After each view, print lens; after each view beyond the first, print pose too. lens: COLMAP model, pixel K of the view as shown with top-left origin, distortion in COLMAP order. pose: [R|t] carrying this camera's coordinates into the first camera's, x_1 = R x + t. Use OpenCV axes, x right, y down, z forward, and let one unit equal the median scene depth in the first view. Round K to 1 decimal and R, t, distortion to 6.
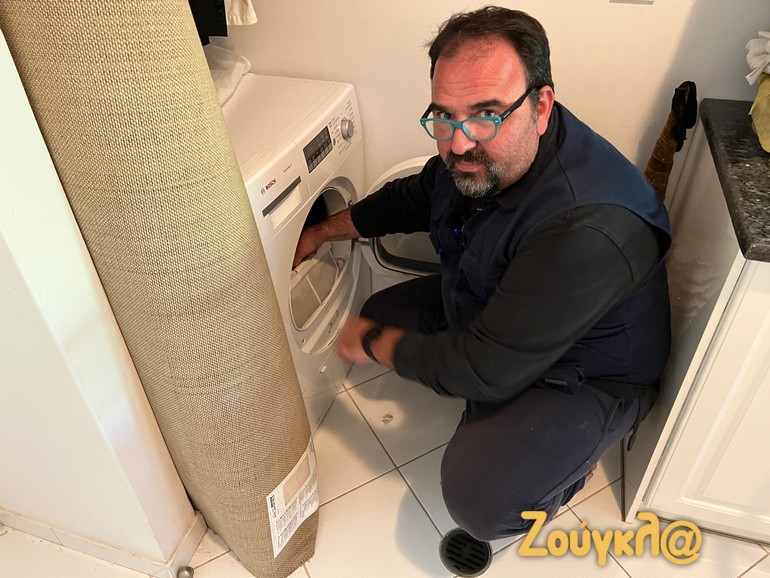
lens RADIAL K [[569.6, 0, 387.3], [0, 569.6, 278.5], [0, 0, 1]] dist [0.051805, -0.078052]
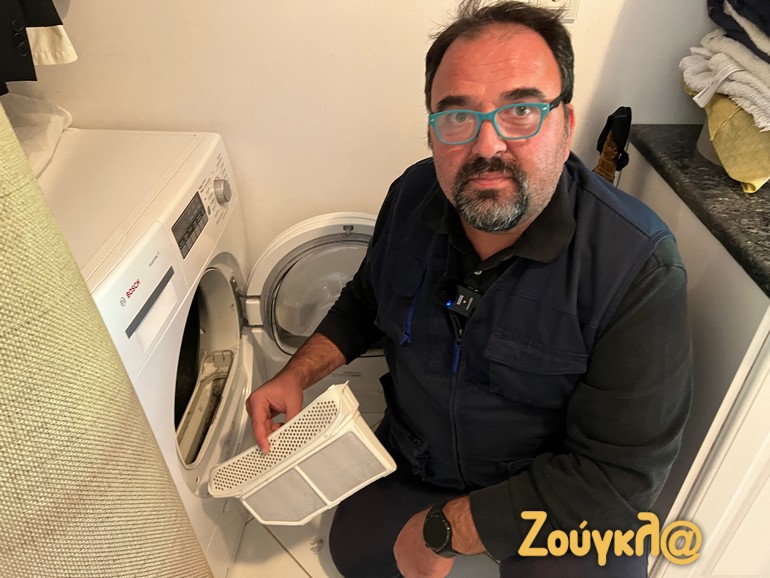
lens RADIAL K [[569.6, 0, 387.3], [0, 569.6, 278.5], [0, 0, 1]] dist [0.051805, -0.078052]
pose [[0.958032, -0.131652, 0.254642, -0.072969], [0.145152, 0.988794, -0.034886, -0.091896], [-0.247195, 0.070384, 0.966406, 0.223522]]
